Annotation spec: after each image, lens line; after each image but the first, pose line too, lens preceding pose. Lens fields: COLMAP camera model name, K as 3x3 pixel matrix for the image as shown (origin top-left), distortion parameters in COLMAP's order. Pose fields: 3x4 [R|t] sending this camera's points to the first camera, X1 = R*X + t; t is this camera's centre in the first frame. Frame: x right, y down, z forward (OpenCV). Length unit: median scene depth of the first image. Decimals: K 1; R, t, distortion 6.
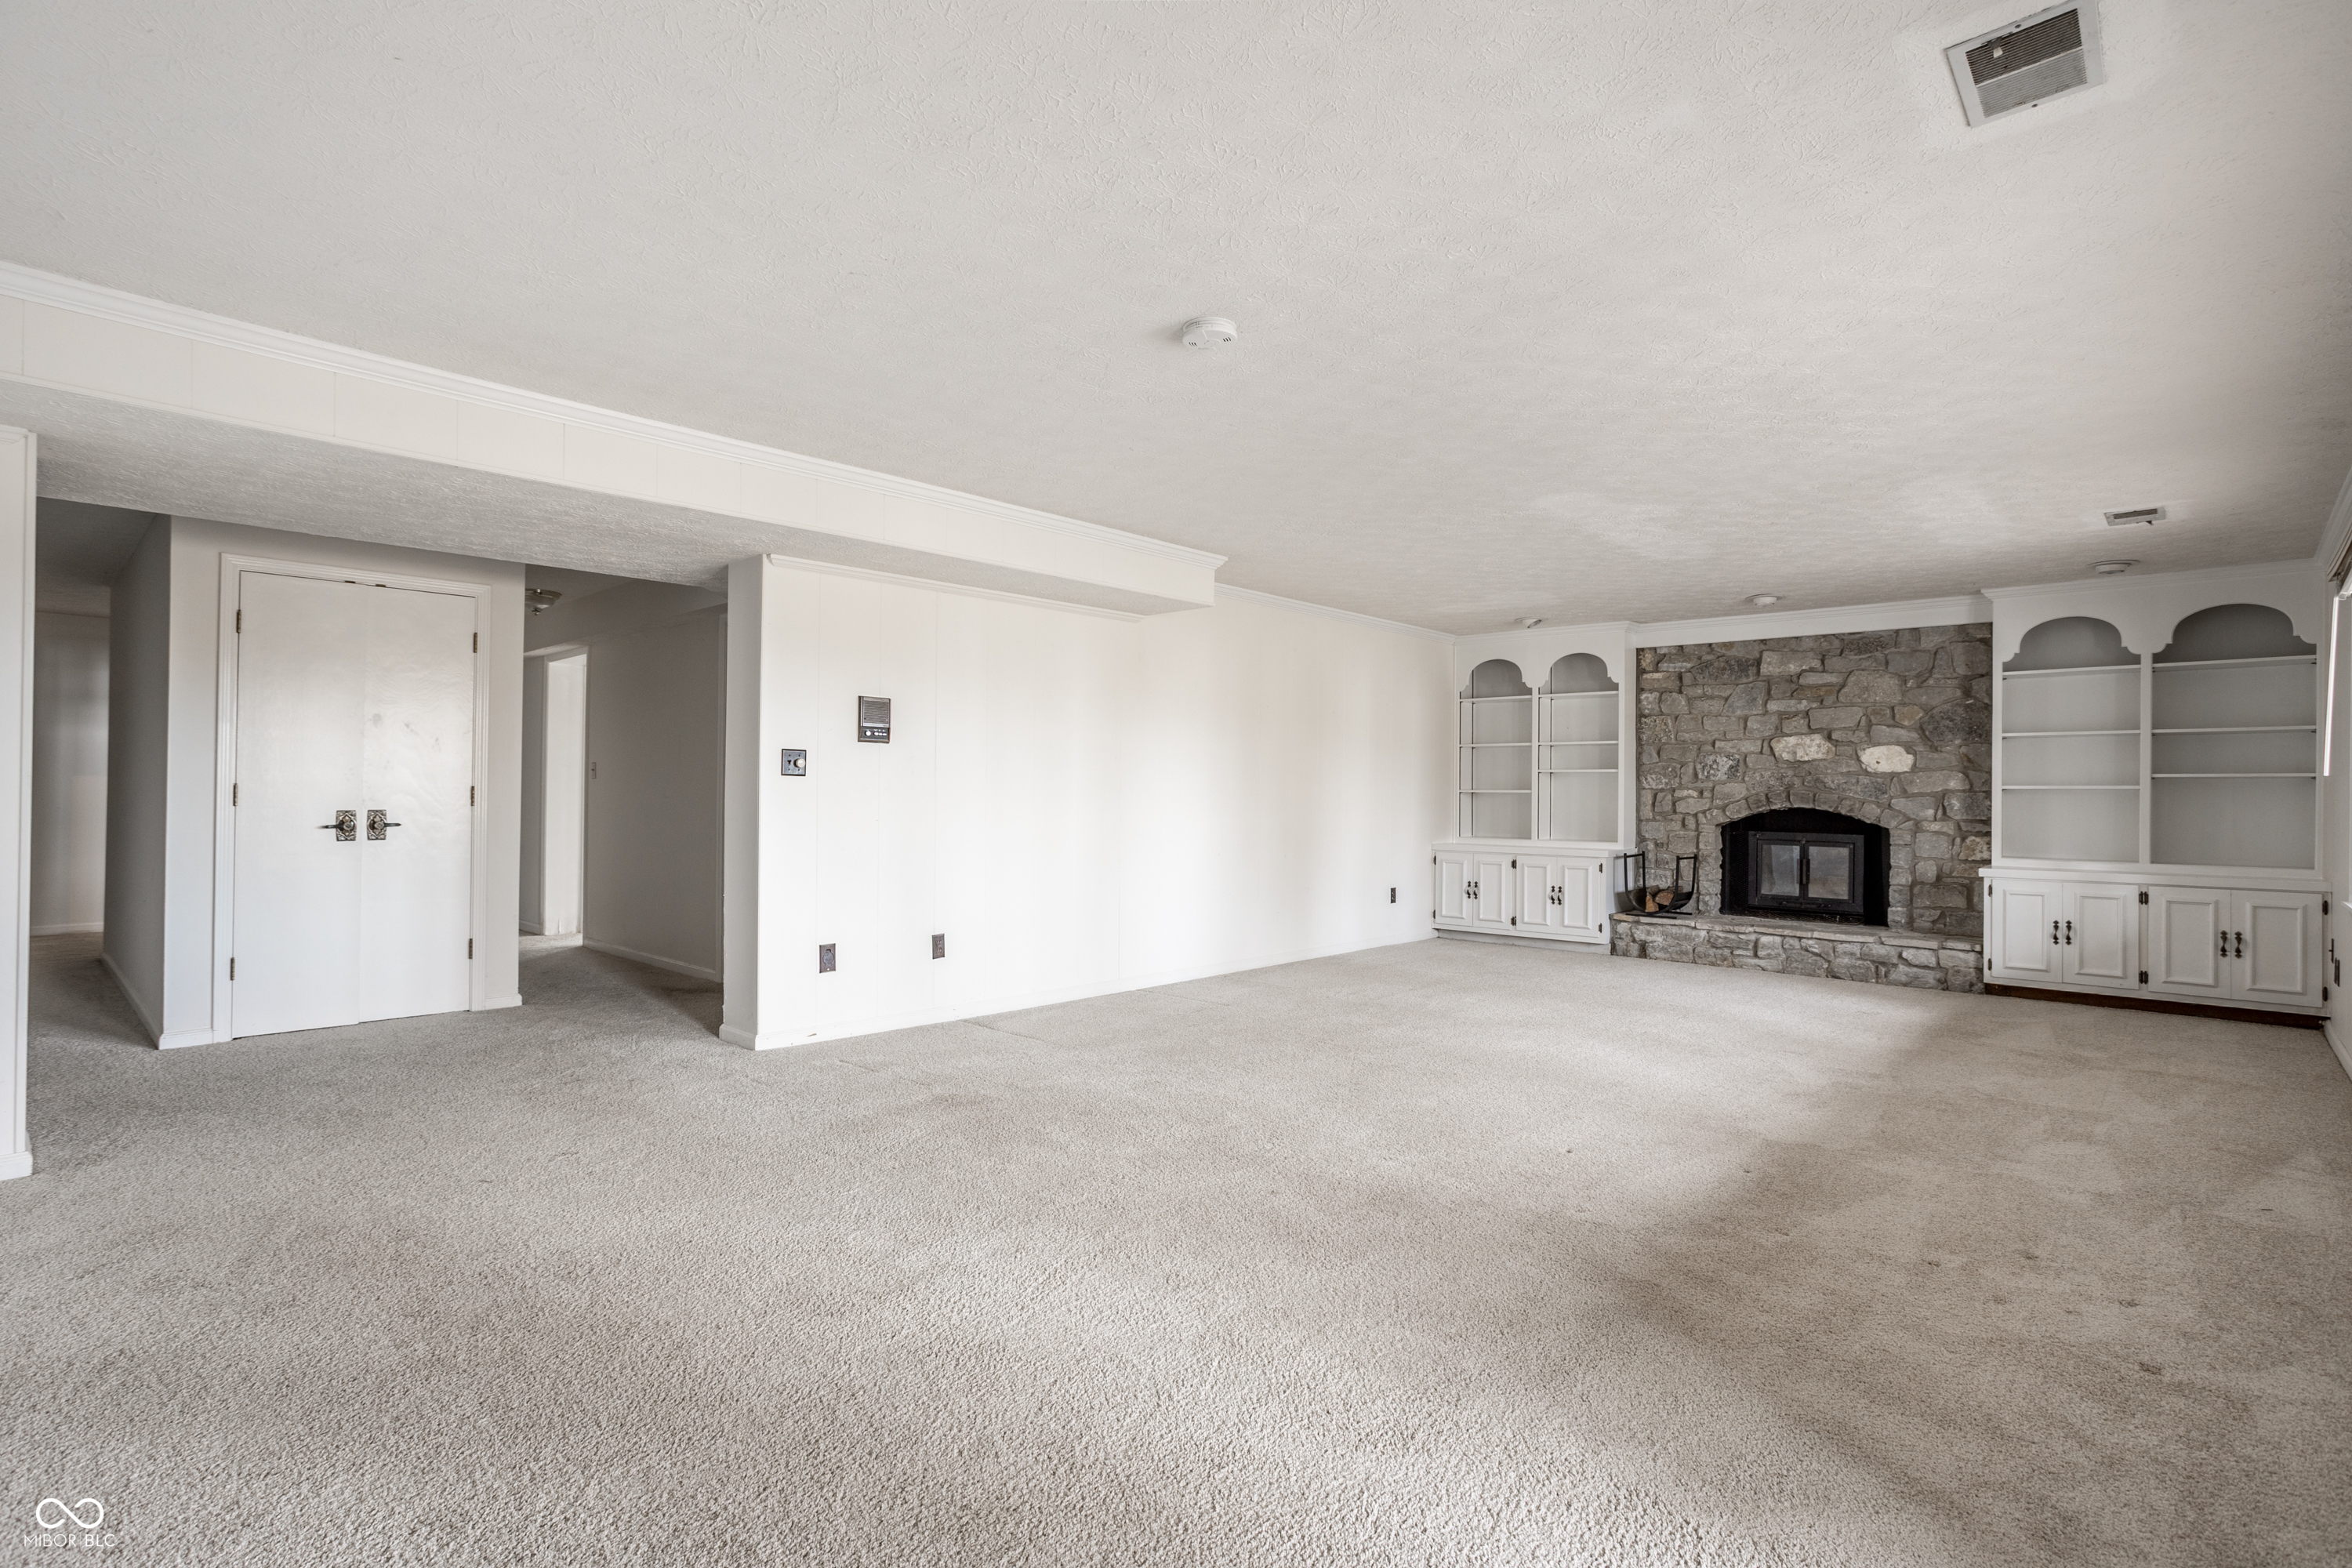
lens RADIAL K [[1117.6, 0, 1166.7], [0, 1117.6, 786.0], [0, 0, 1]] dist [-0.034789, 0.000165]
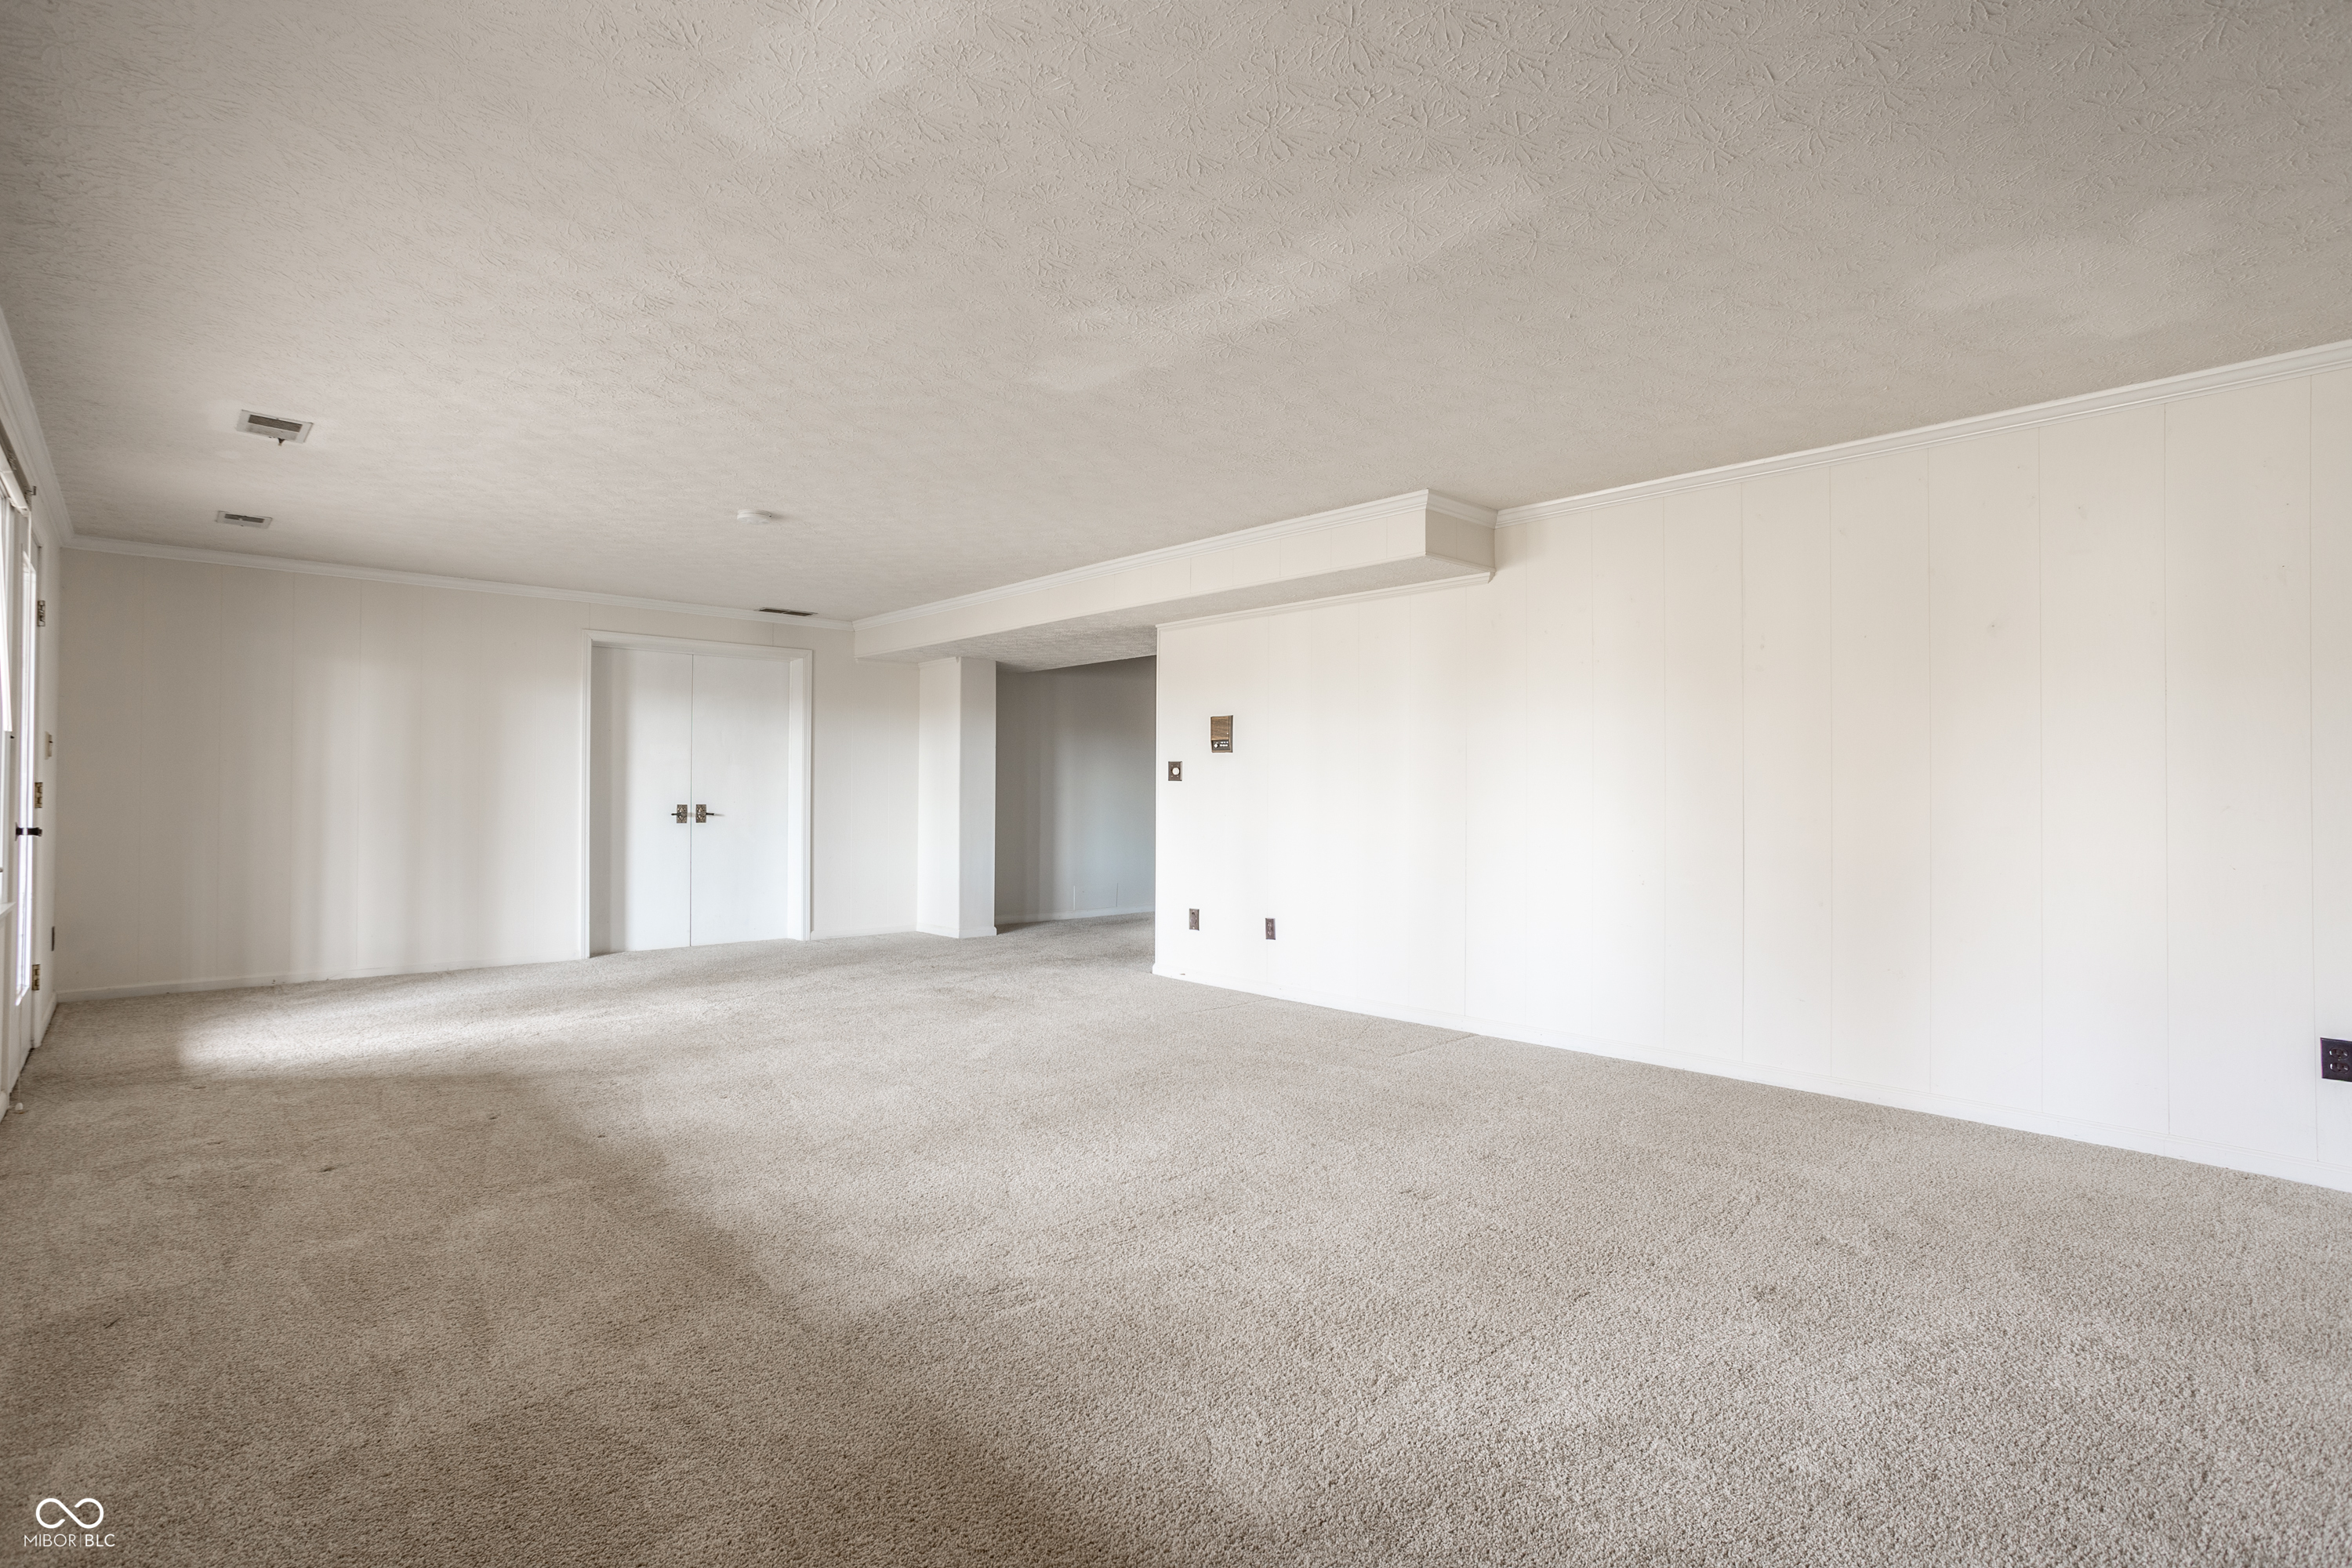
lens RADIAL K [[1117.6, 0, 1166.7], [0, 1117.6, 786.0], [0, 0, 1]] dist [-0.034789, 0.000165]
pose [[-0.060718, -0.011458, -0.998089, 1.011314], [0.008337, 0.999893, -0.011986, 0.012937], [0.998120, -0.009049, -0.060616, 1.048324]]
